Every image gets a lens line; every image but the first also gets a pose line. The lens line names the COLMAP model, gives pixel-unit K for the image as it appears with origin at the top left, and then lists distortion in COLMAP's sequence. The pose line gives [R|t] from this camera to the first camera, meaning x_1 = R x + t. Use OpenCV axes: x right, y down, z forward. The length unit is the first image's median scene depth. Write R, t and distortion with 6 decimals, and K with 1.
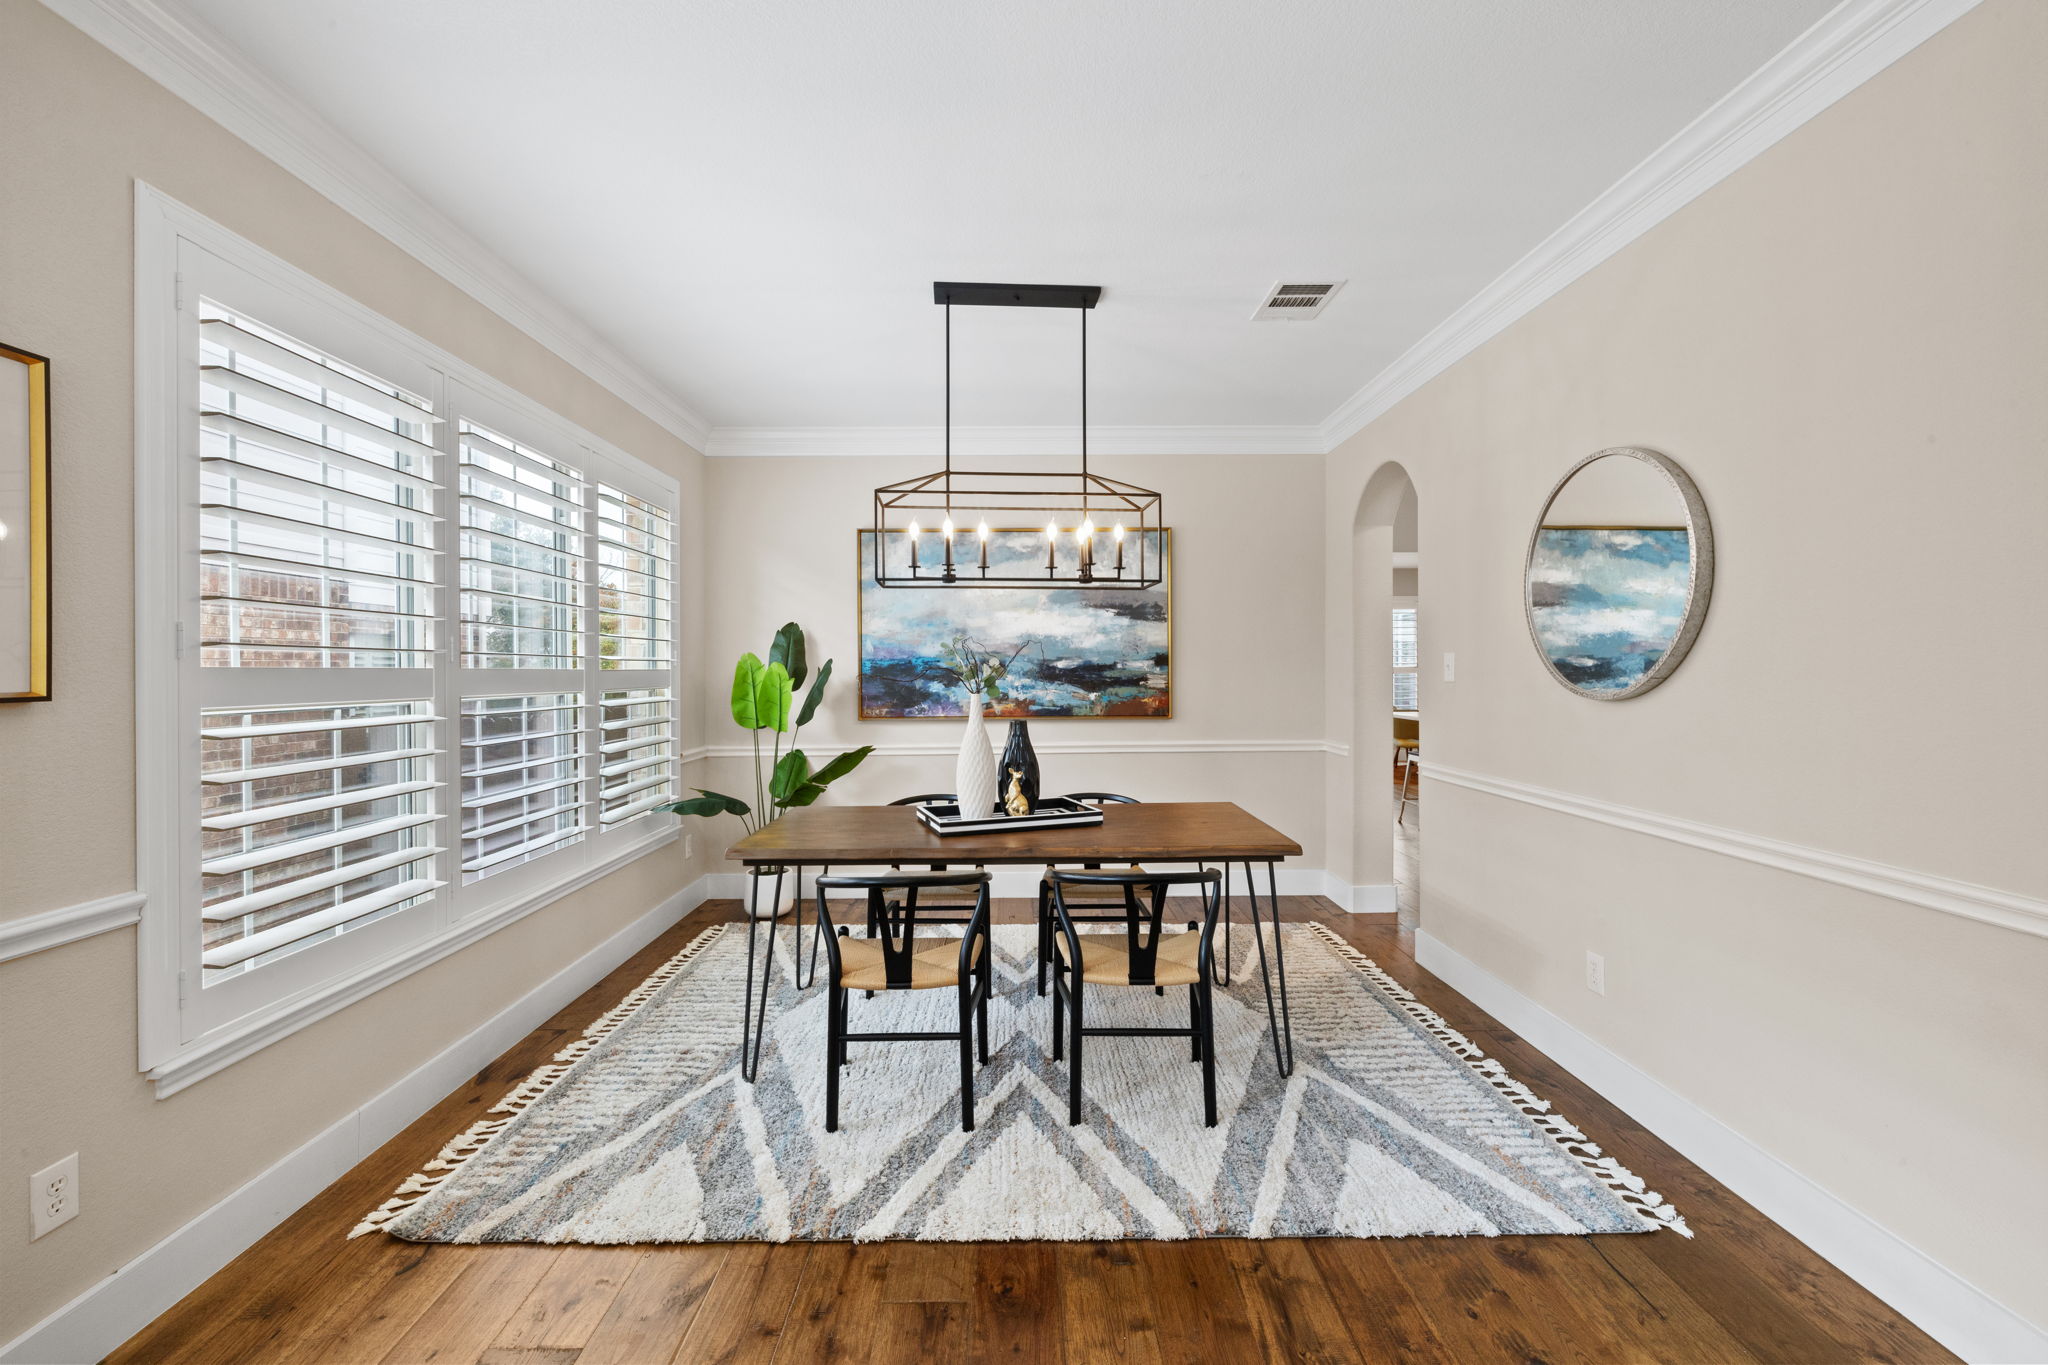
lens RADIAL K [[864.9, 0, 1028.7], [0, 864.9, 665.7], [0, 0, 1]] dist [-0.000702, 0.000065]
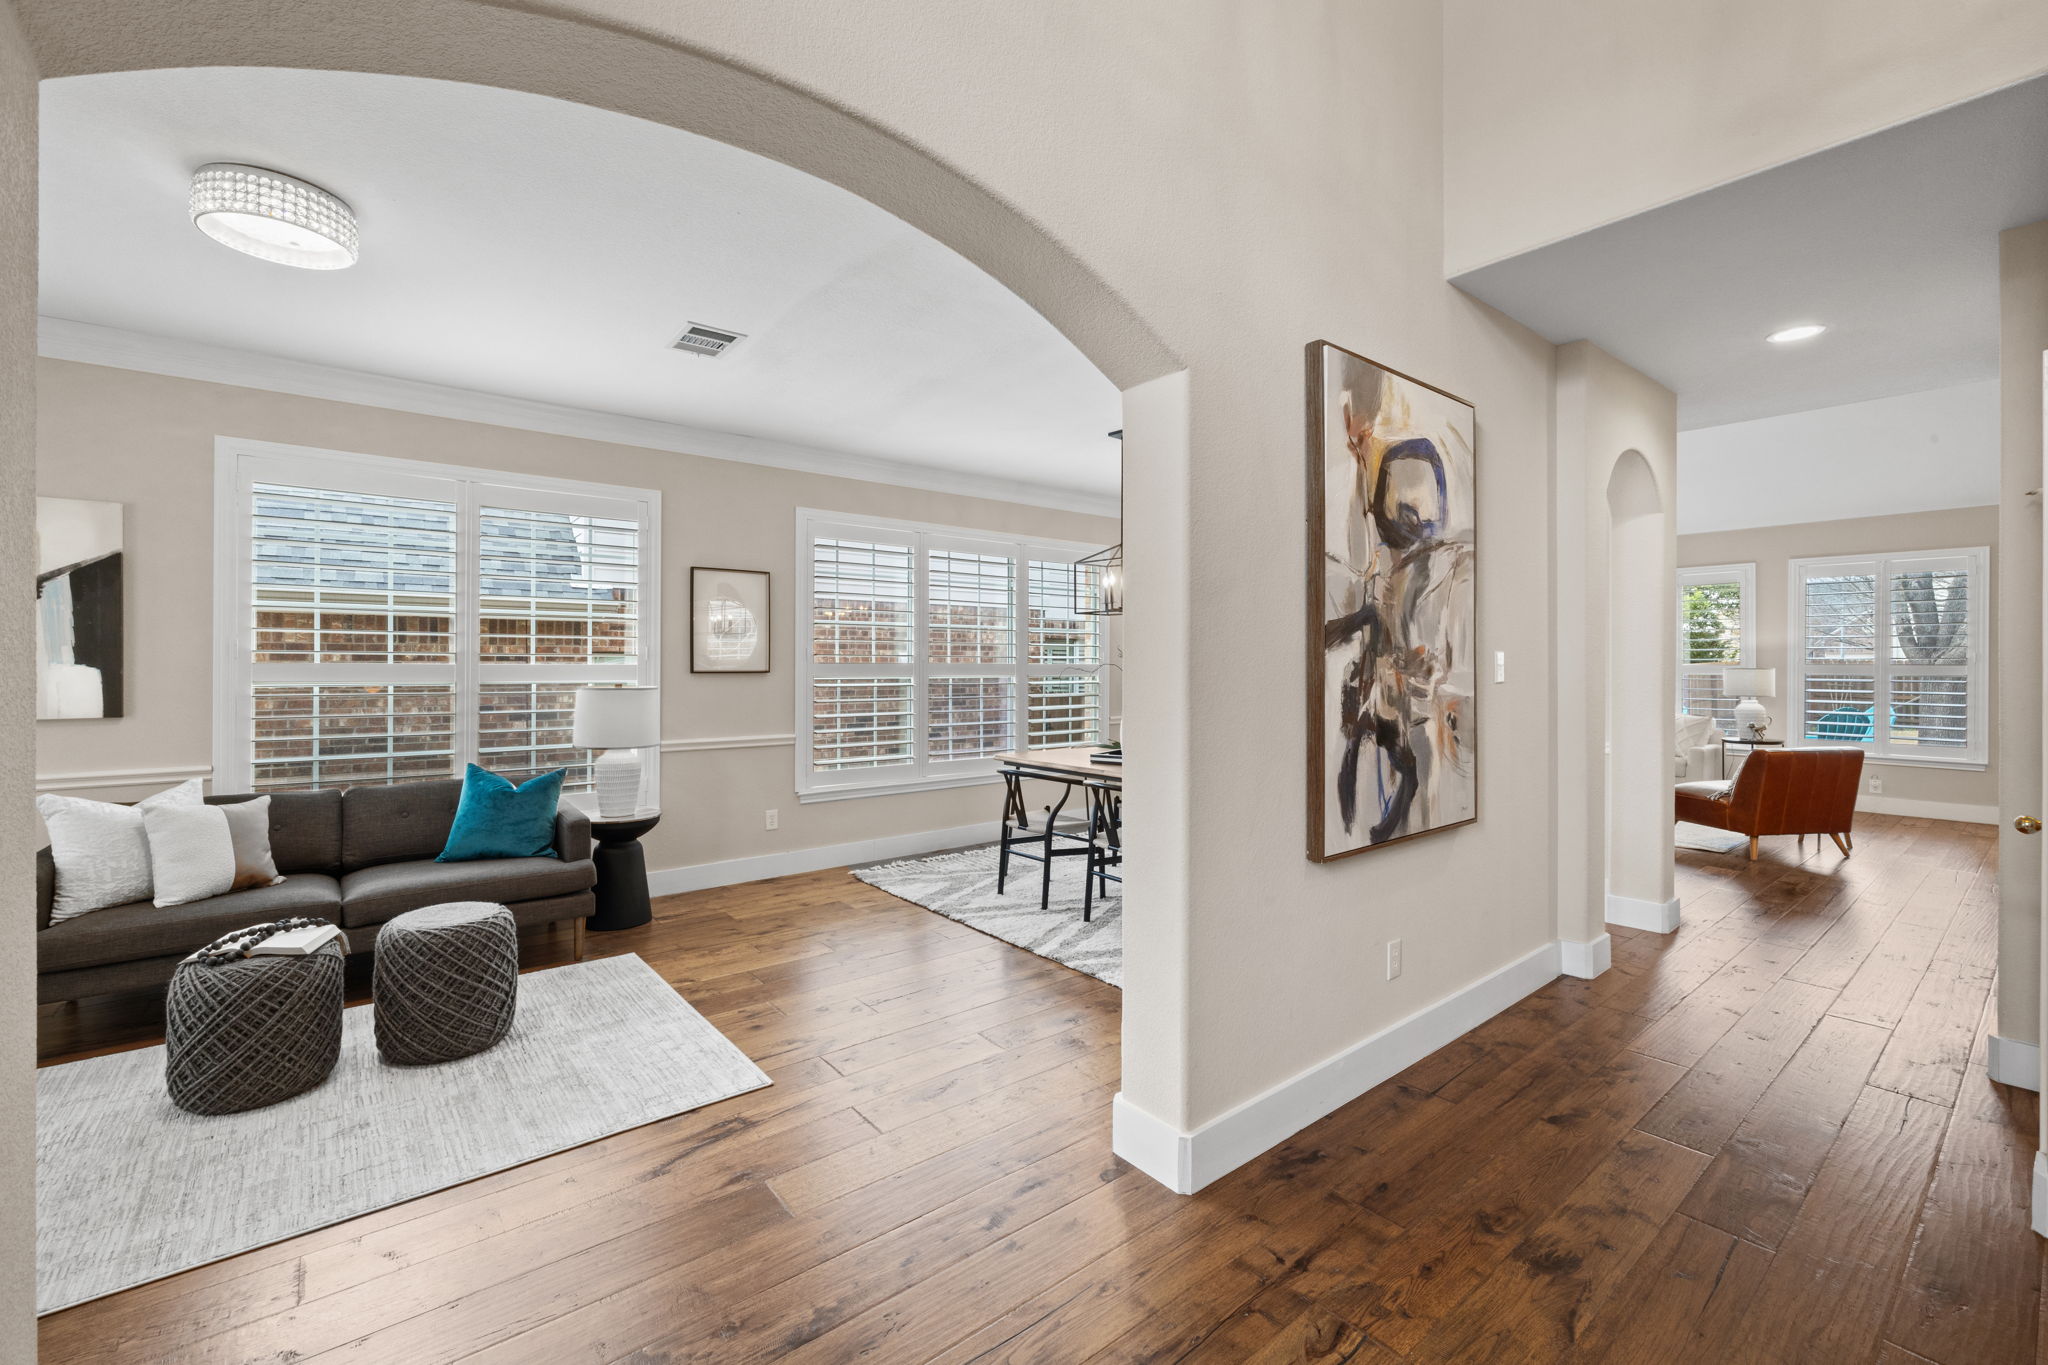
lens RADIAL K [[864.9, 0, 1028.7], [0, 864.9, 665.7], [0, 0, 1]] dist [-0.000702, 0.000065]
pose [[0.620468, 0.010508, -0.784161, 1.578316], [0.000959, 0.999899, 0.014158, -0.026801], [0.784231, -0.009537, 0.620395, -0.225562]]
